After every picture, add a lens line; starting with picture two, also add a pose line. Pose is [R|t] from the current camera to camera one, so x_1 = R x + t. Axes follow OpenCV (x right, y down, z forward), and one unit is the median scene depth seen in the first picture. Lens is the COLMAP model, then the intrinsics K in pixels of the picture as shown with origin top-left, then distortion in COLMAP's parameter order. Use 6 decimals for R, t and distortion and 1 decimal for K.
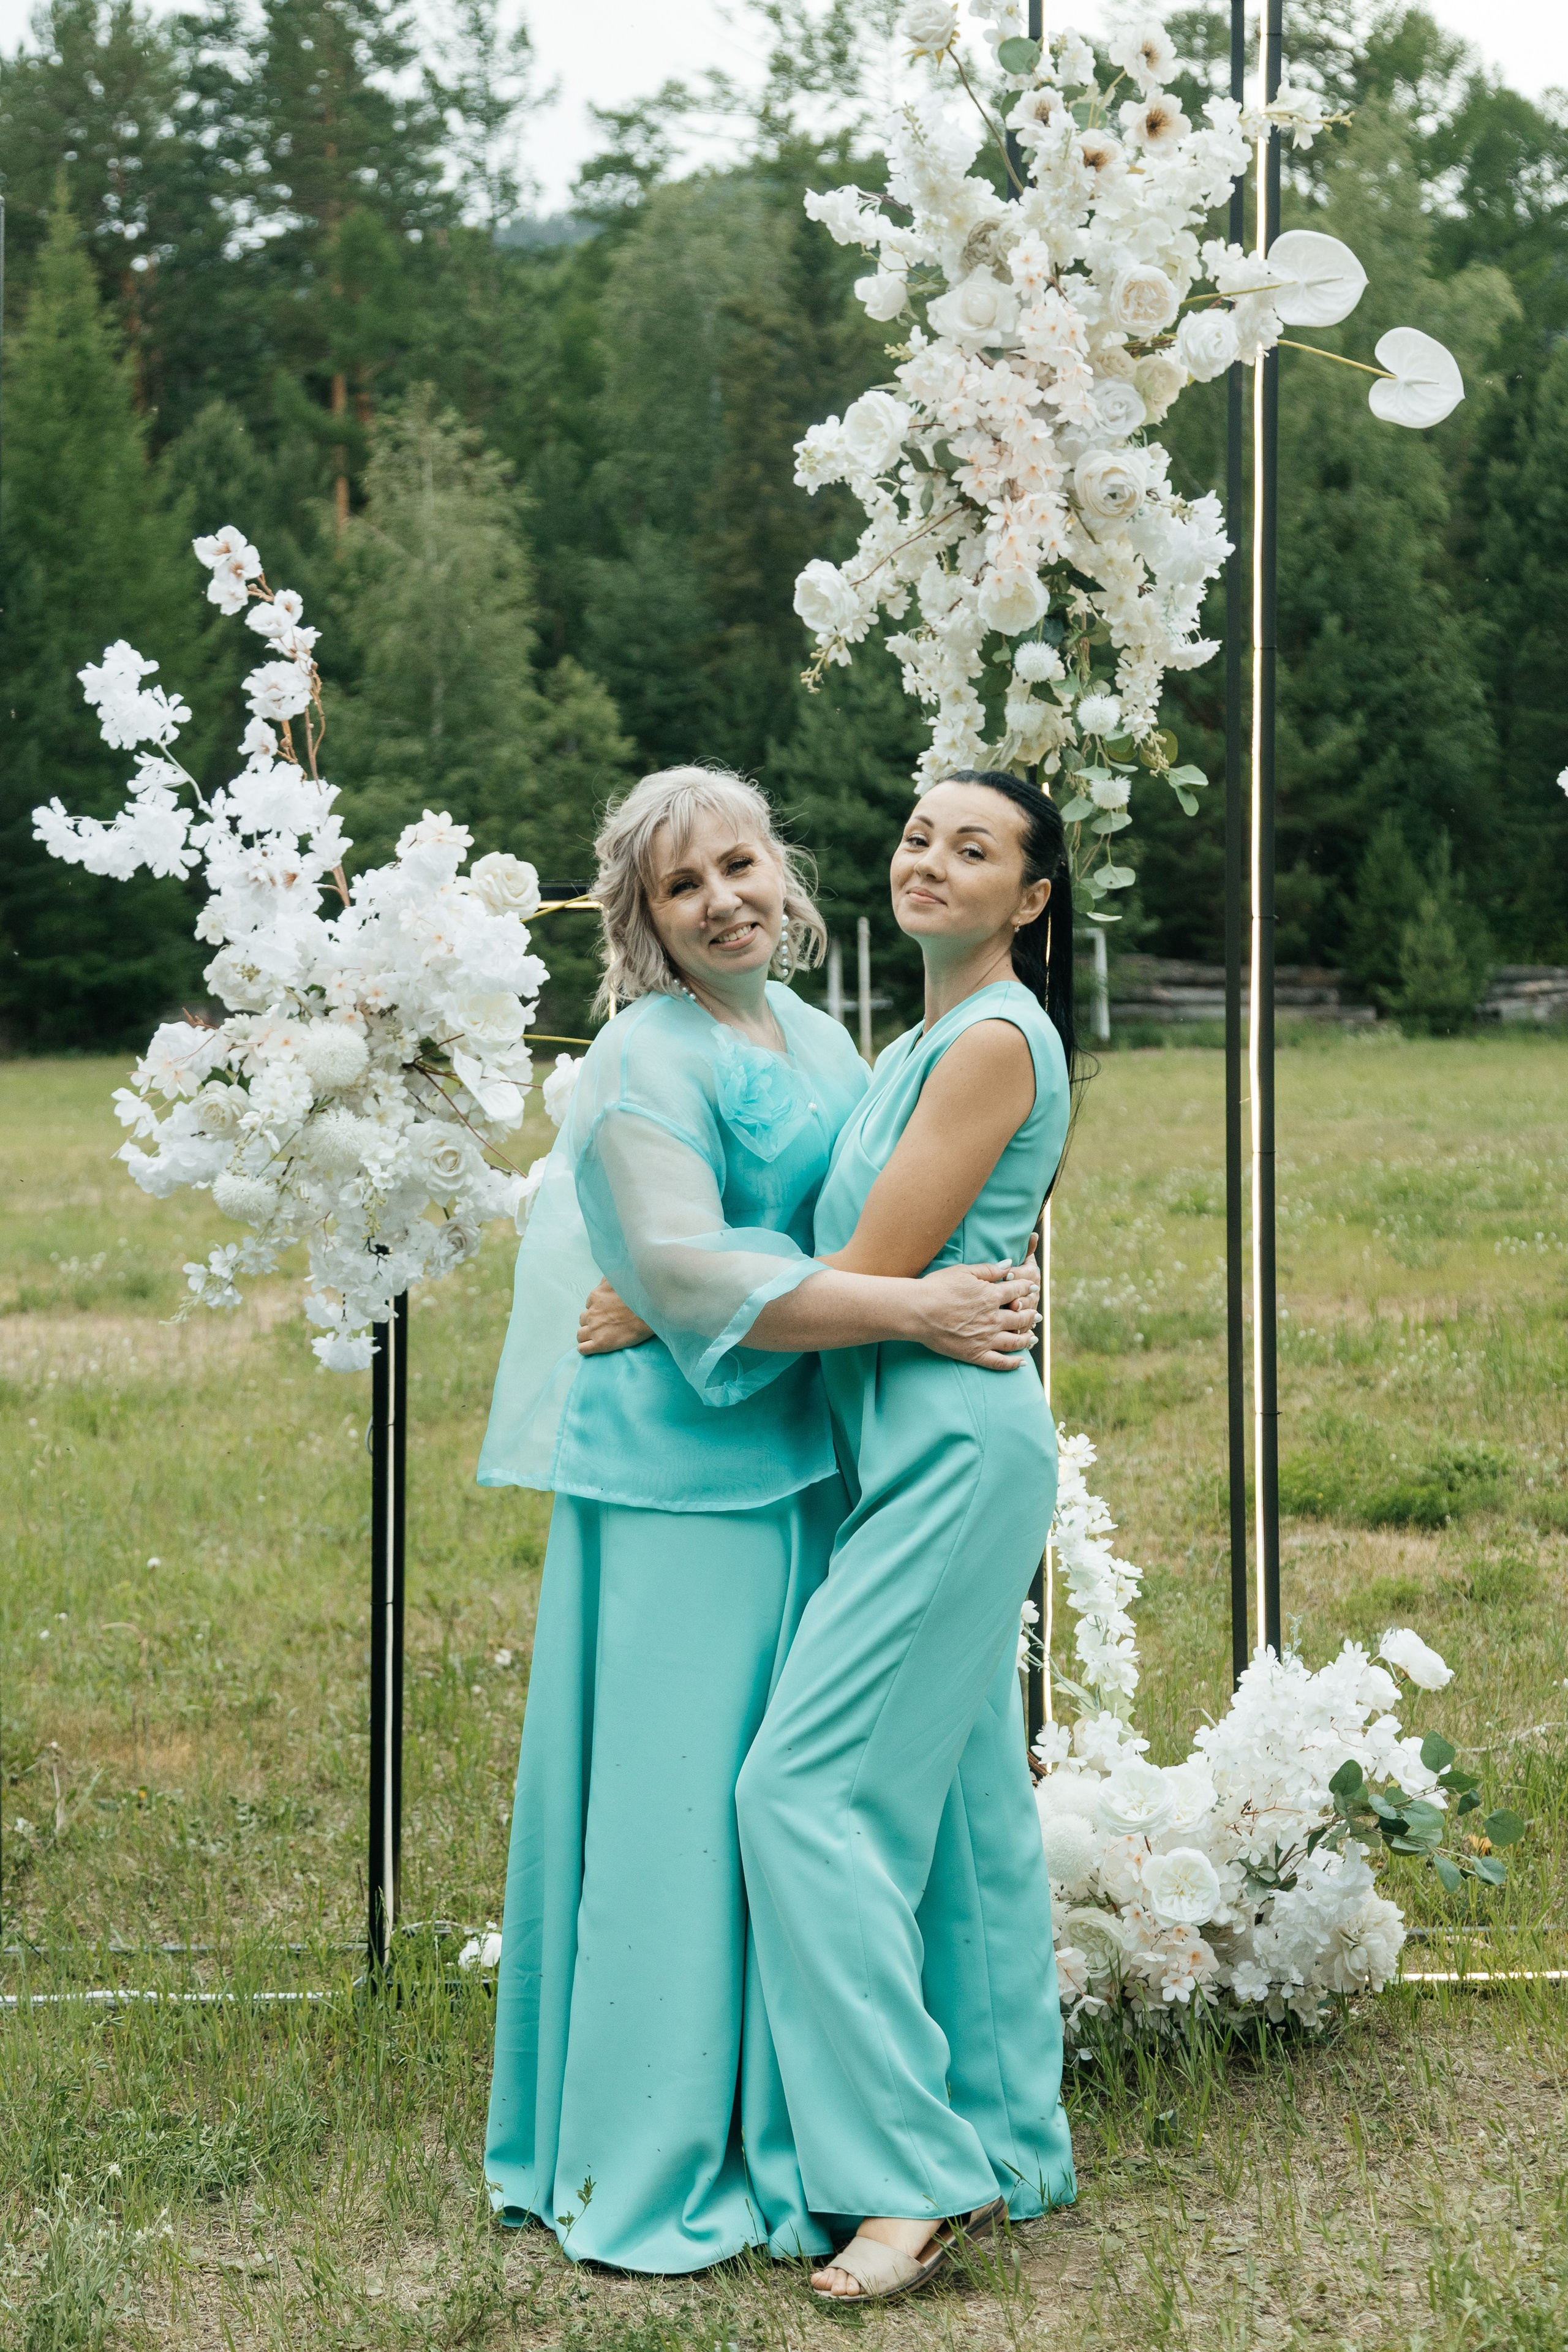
lens RADIAL K [[3661.6, 0, 736.1], [0, 3661.6, 1197.8], [0, 0, 1]] dist [0.038456, 0.000000]
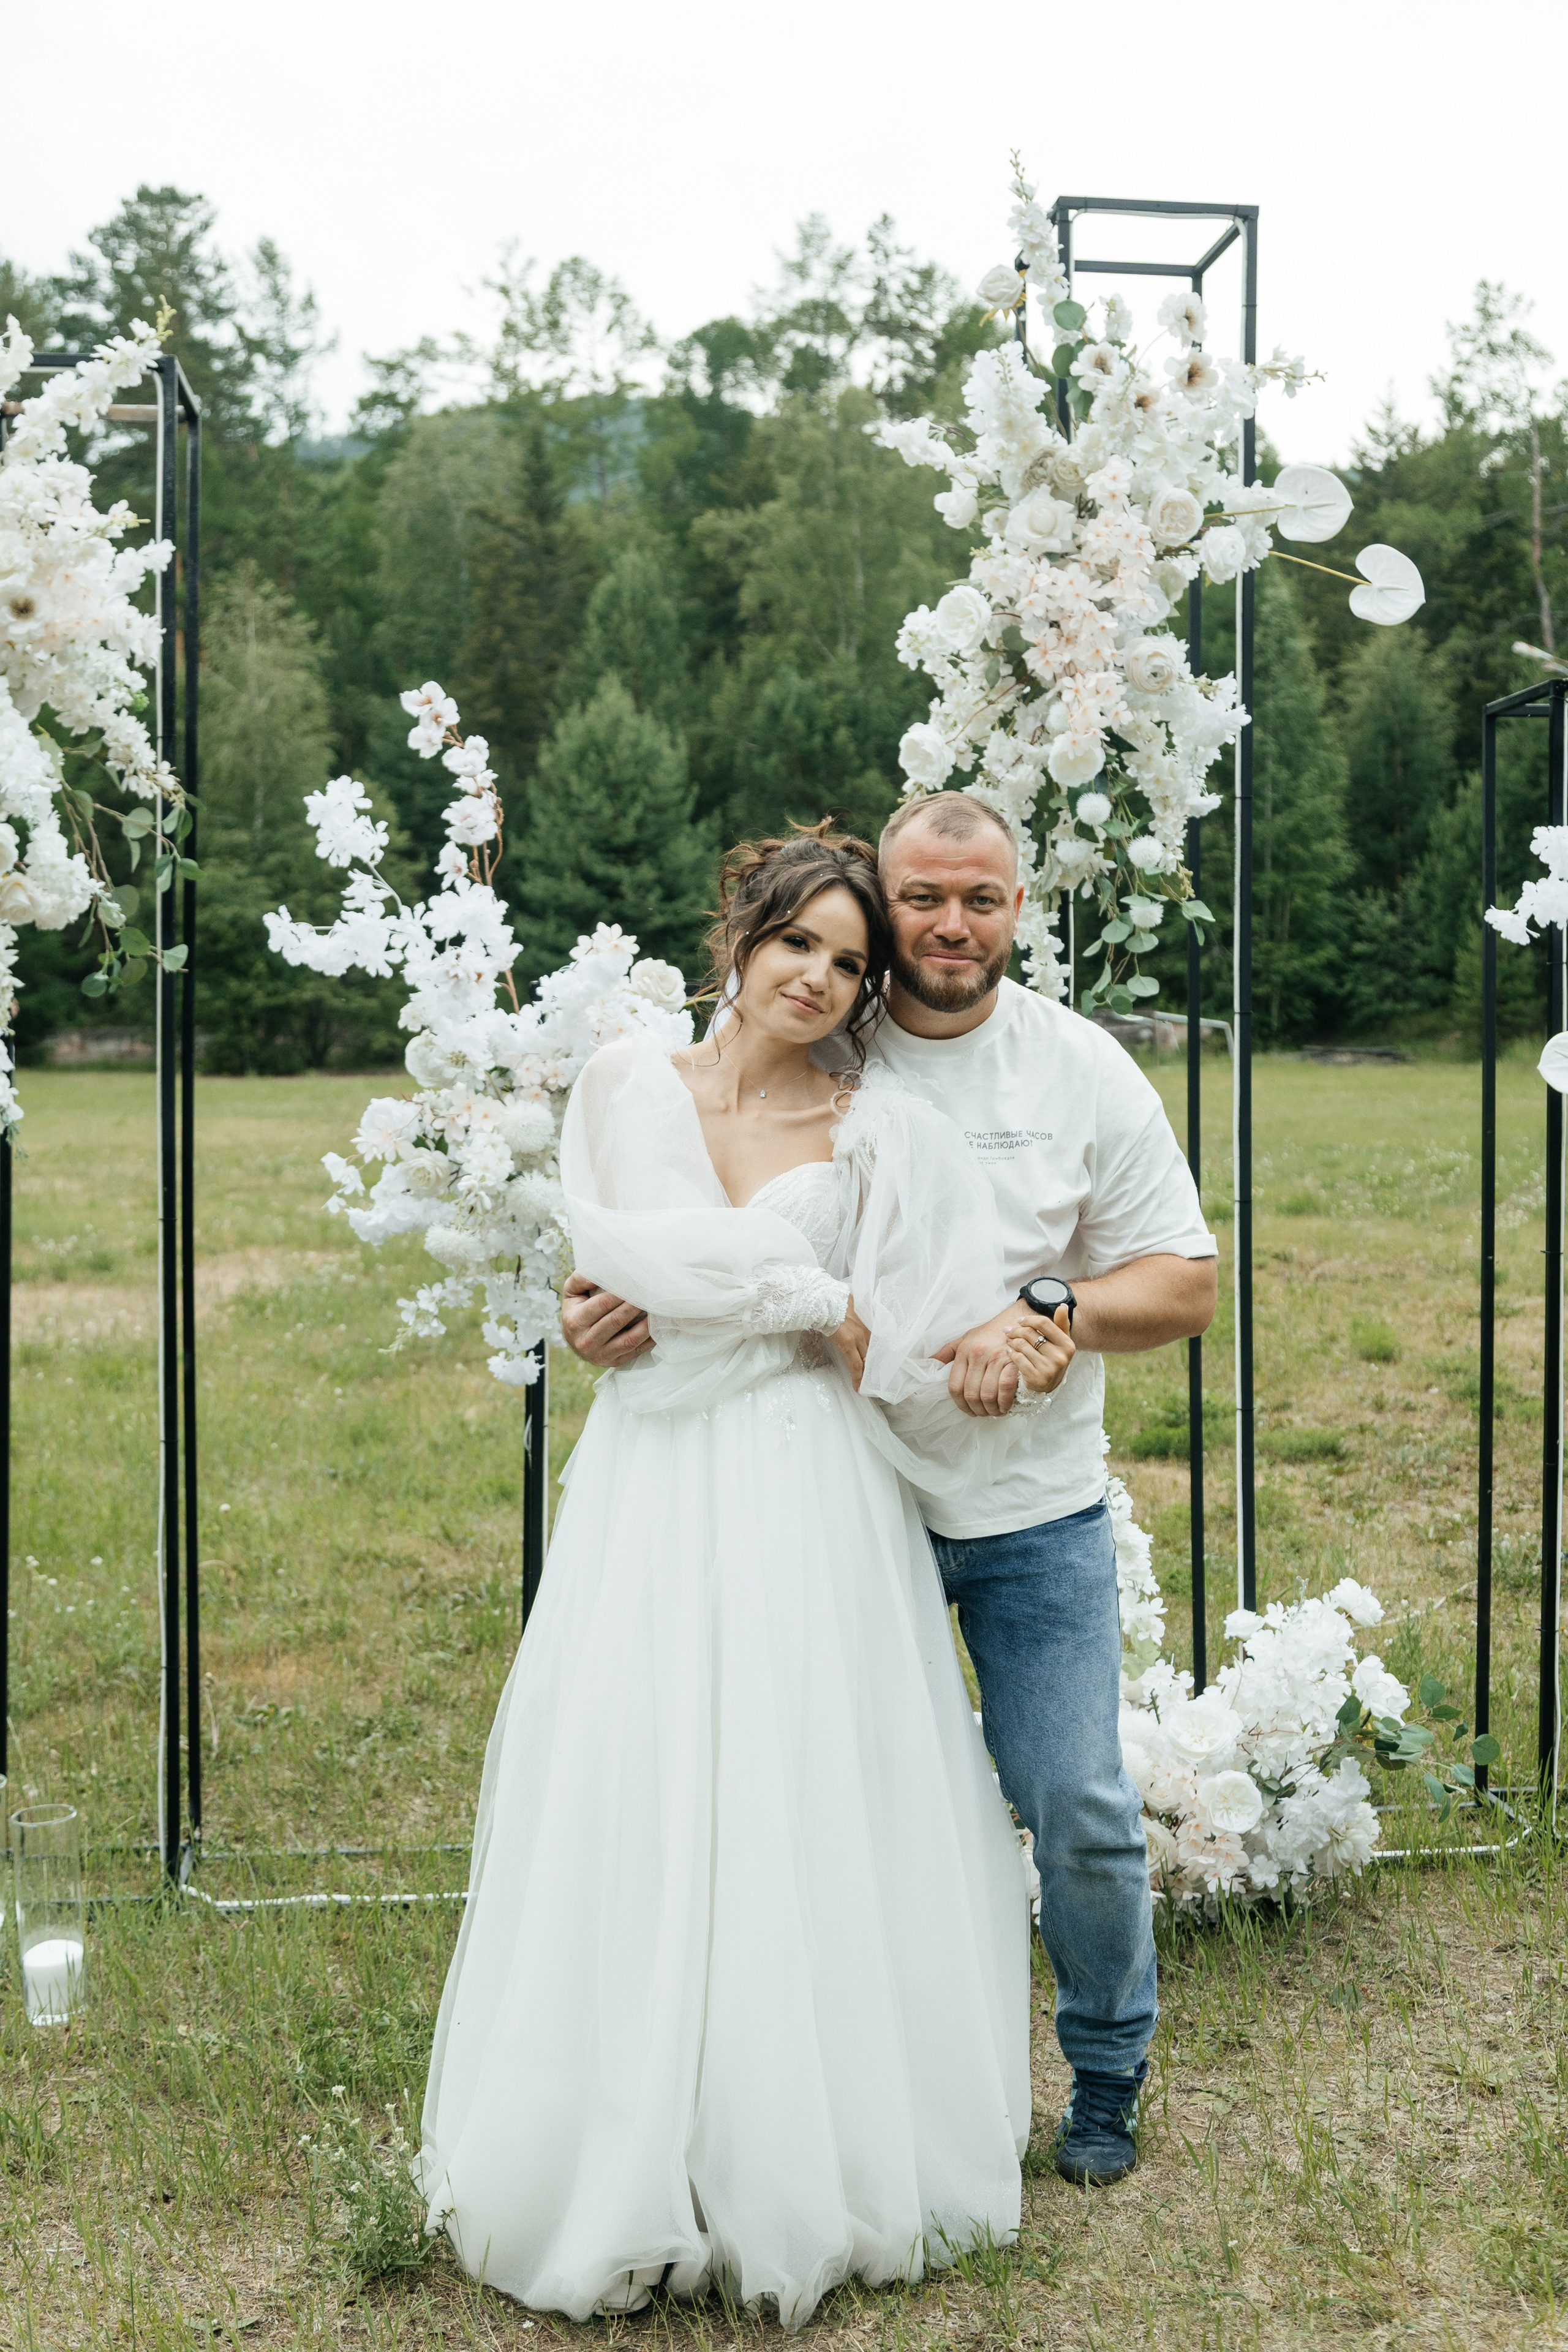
lens RADIAL K [[2729.3, 0, 772.0], [0, 2729.3, 1194.0], [0, 0, 1]] dist [0.027663, 0.000000]
pose [[0.994380, -0.001555, 0.105858, -0.118427], [0.000928, 0.999982, 0.005973, -0.021189], [-0.105865, -0.005841, 0.994363, 0.092632]]
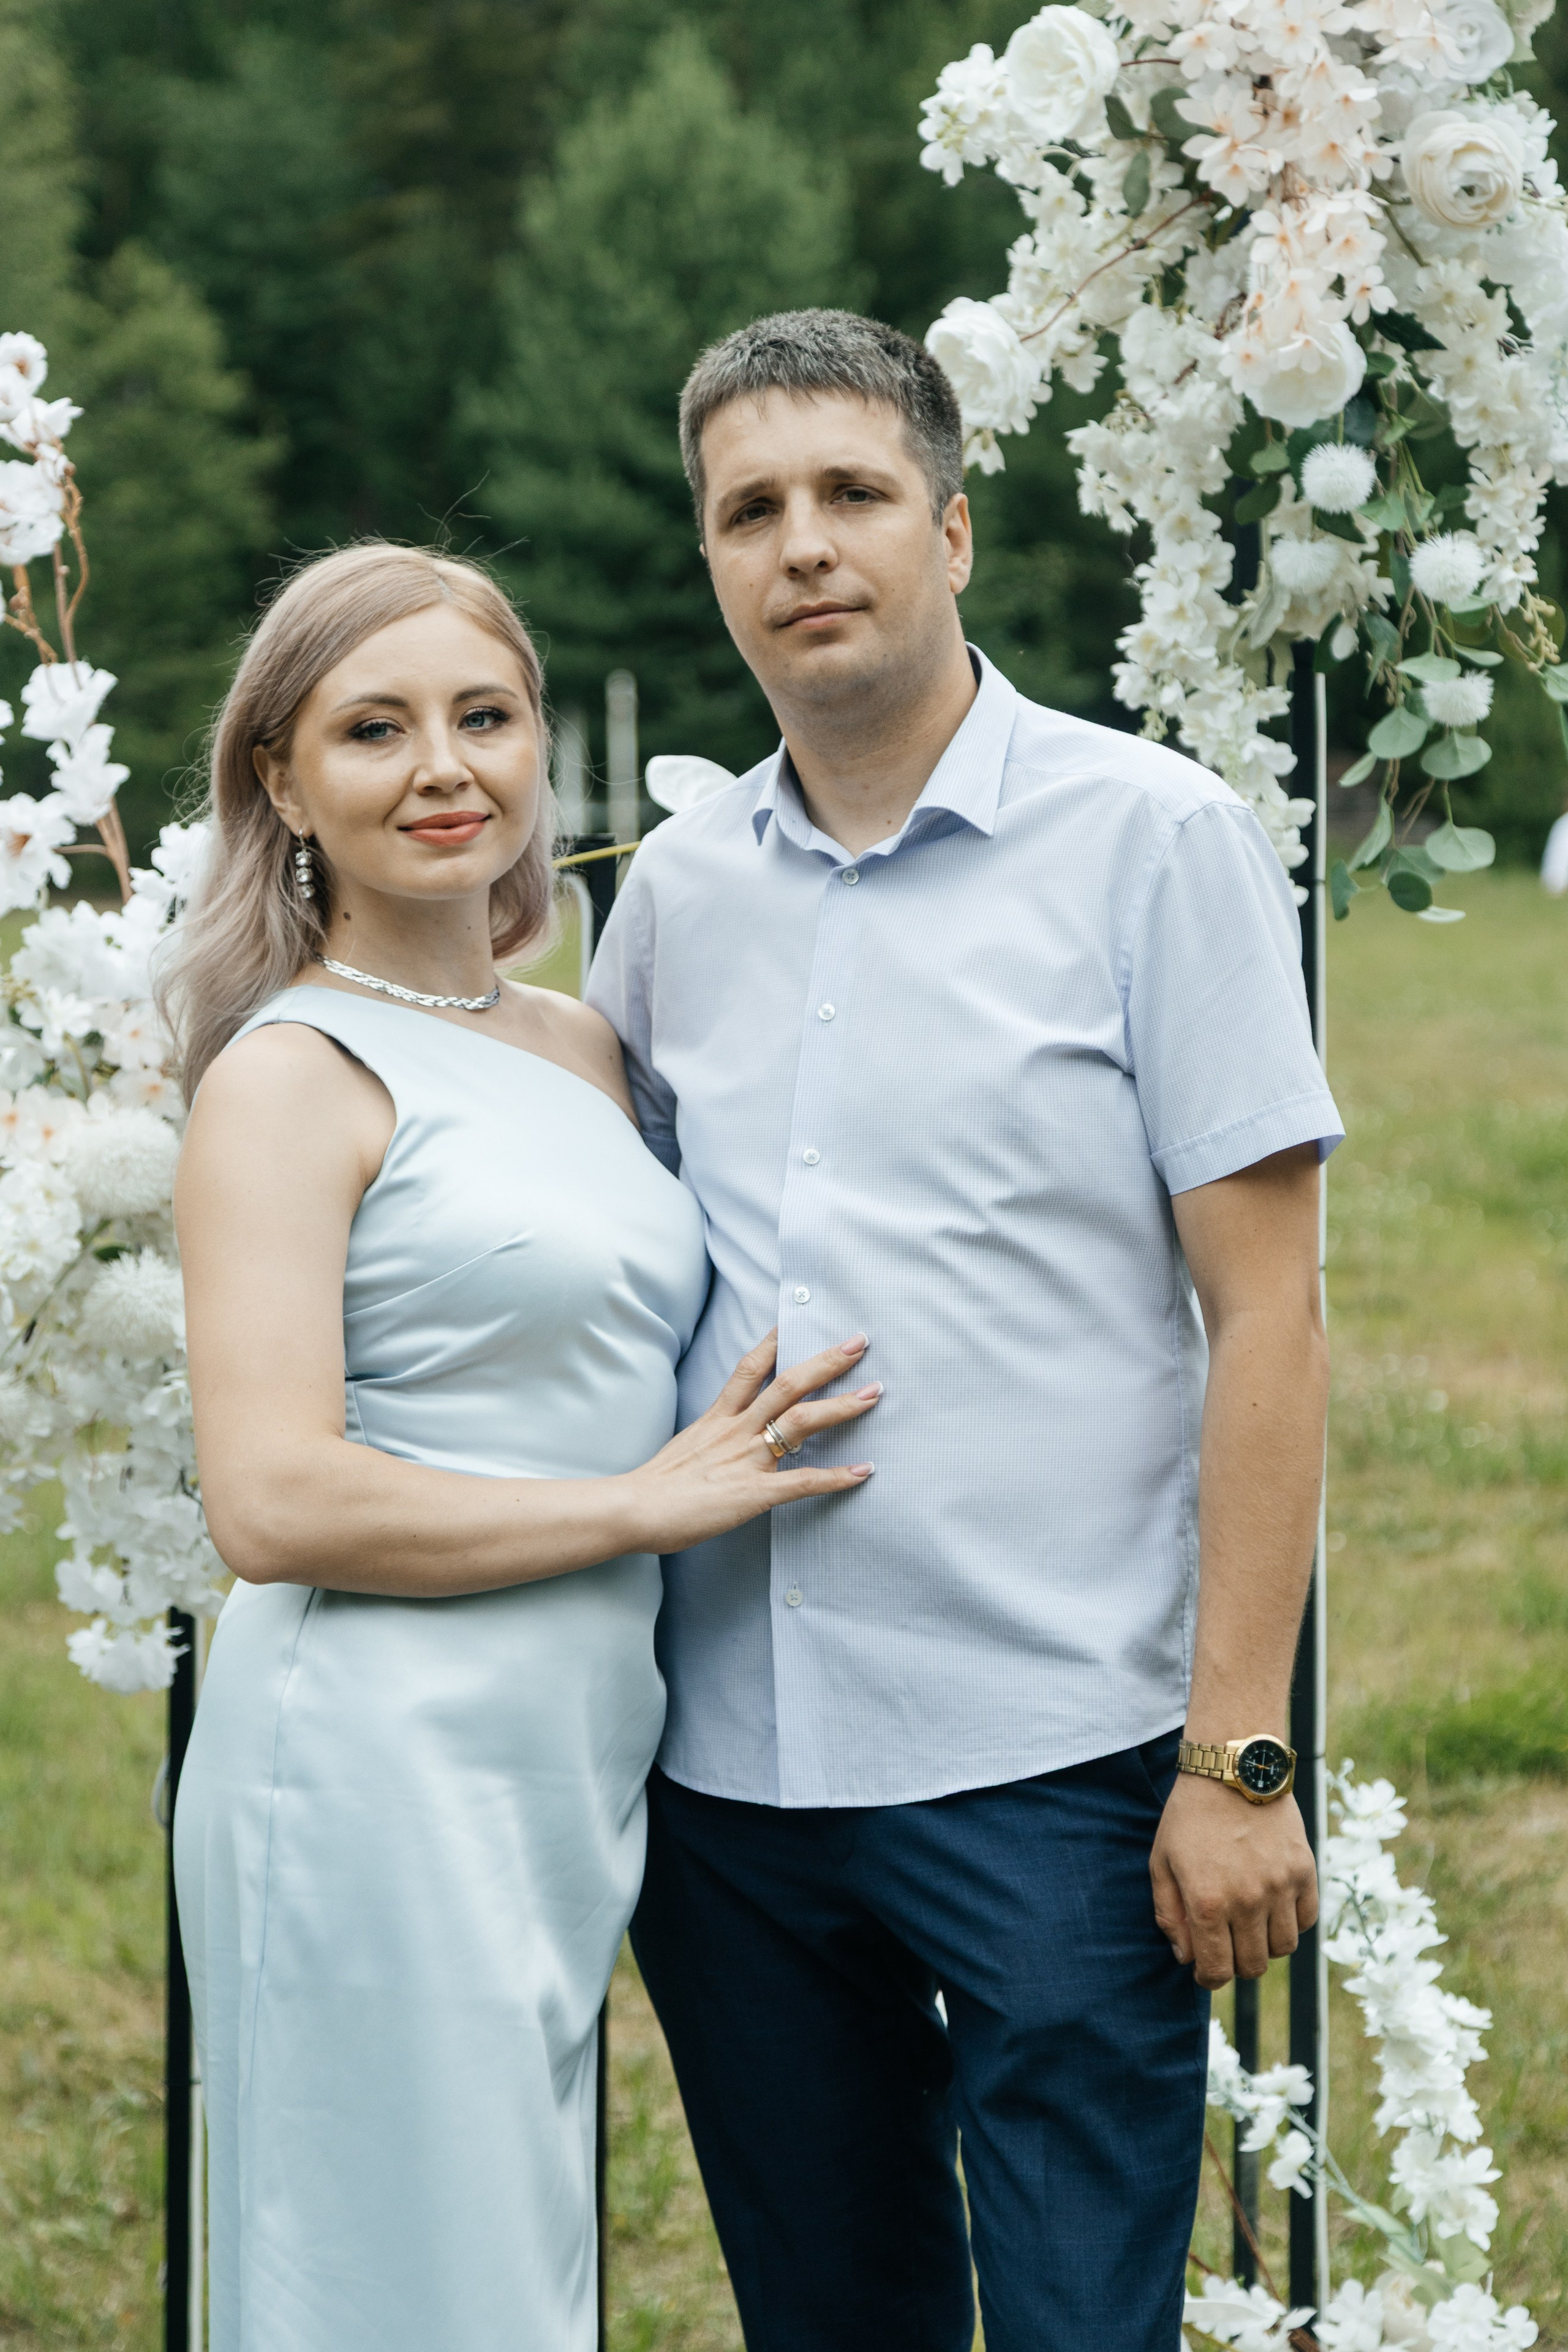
lens RADIAL K [[5936.6, 0, 786.1], [0, 5936.6, 1208.9], [0, 0, 1]] dist [0.047906, 0.000000]
pose [[0.997954, -0.001680, 0.063912, -0.063306], [0.000774, 0.999899, 0.014184, -0.041796], [-0.063930, -0.014105, 0.997855, 0.060733]]
